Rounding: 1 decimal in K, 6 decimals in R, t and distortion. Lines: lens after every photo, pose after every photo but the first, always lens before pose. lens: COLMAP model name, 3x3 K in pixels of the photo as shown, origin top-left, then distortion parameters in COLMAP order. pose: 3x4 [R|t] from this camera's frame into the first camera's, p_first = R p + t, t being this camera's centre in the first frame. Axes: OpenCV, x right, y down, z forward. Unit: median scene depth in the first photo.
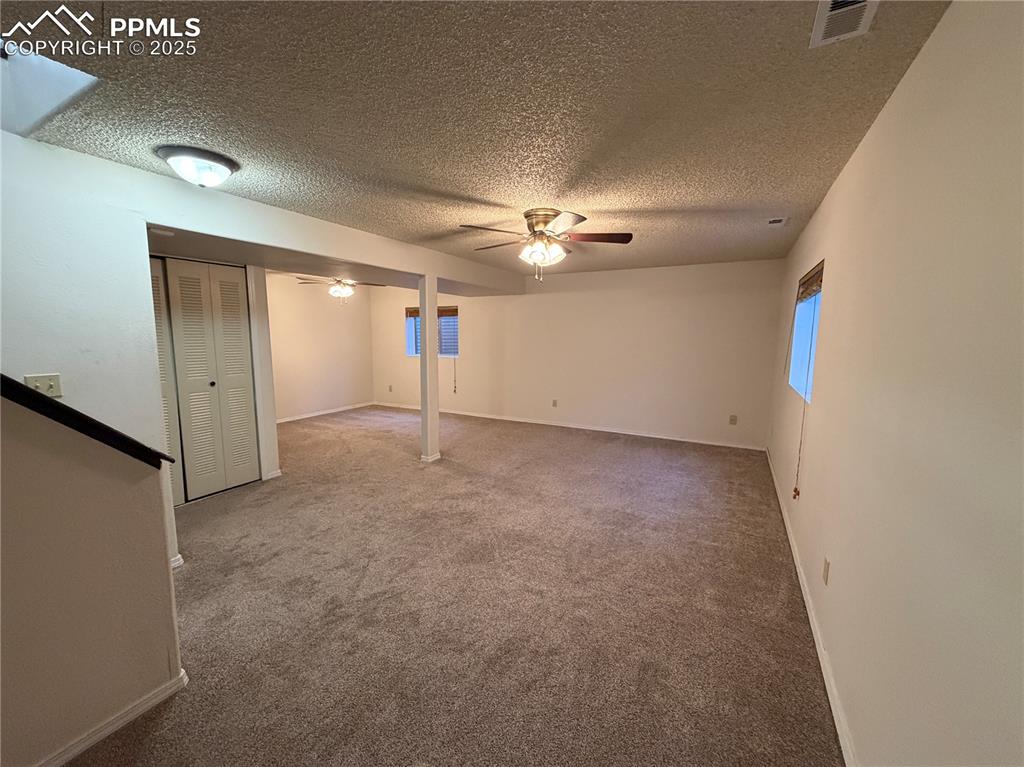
lens RADIAL K [[407.1, 0, 509.3], [0, 407.1, 385.5], [0, 0, 1]] dist [0.001163, -0.000268]
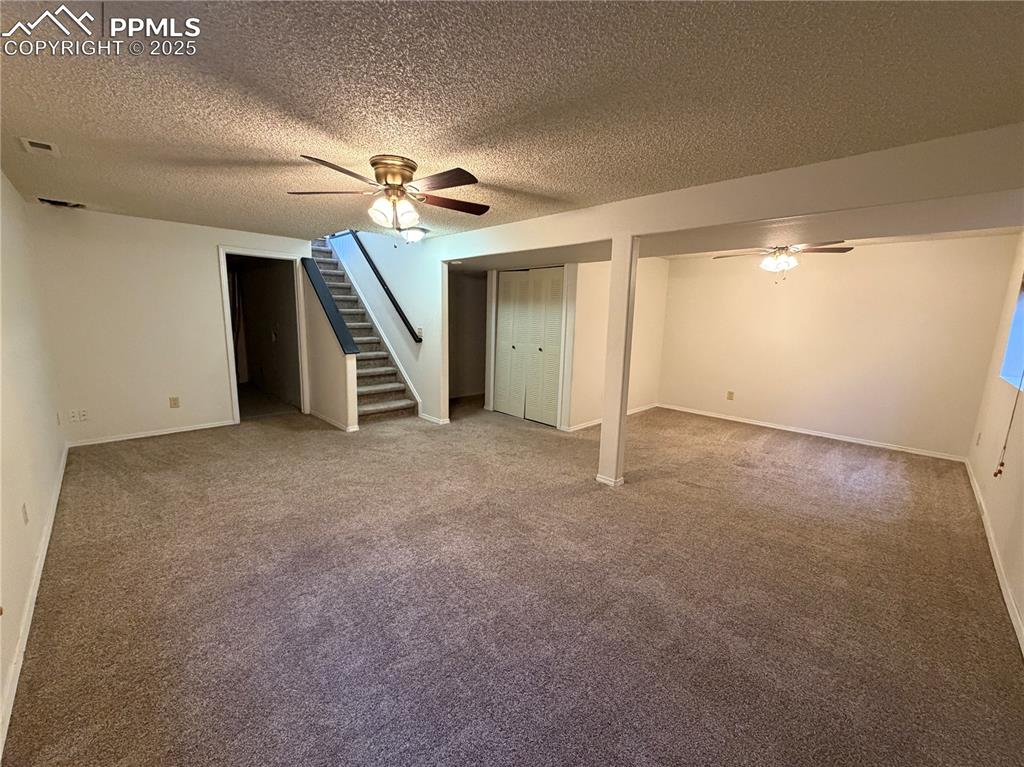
lens RADIAL K [[407.1, 0, 509.3], [0, 407.1, 385.5], [0, 0, 1]] dist [0.001163, -0.000268]
pose [[-0.279715, 0.151488, -0.948056, 0.628880], [-0.150276, 0.968393, 0.199076, -0.133073], [0.948249, 0.198155, -0.248109, 1.093021]]
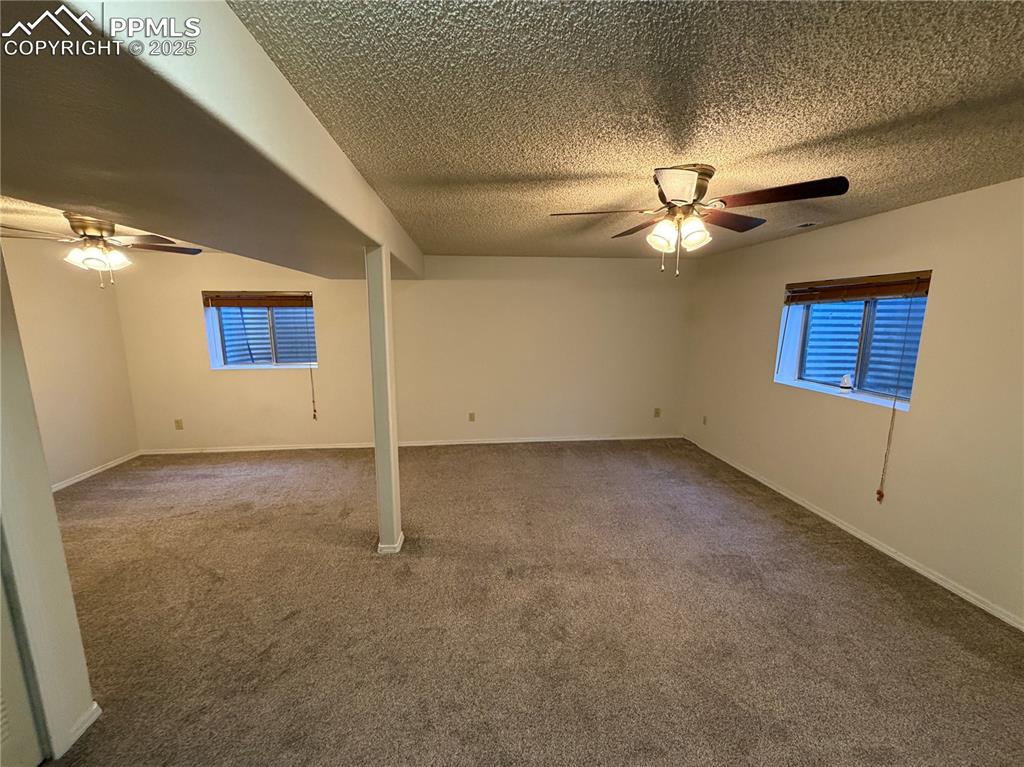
lens RADIAL K [[407.1, 0, 509.3], [0, 407.1, 385.5], [0, 0, 1]] dist [0.001163, -0.000268]
pose [[0.828983, -0.100502, 0.550170, -0.407010], [0.076618, 0.994855, 0.066289, -0.101737], [-0.554001, -0.012799, 0.832418, 0.430532]]
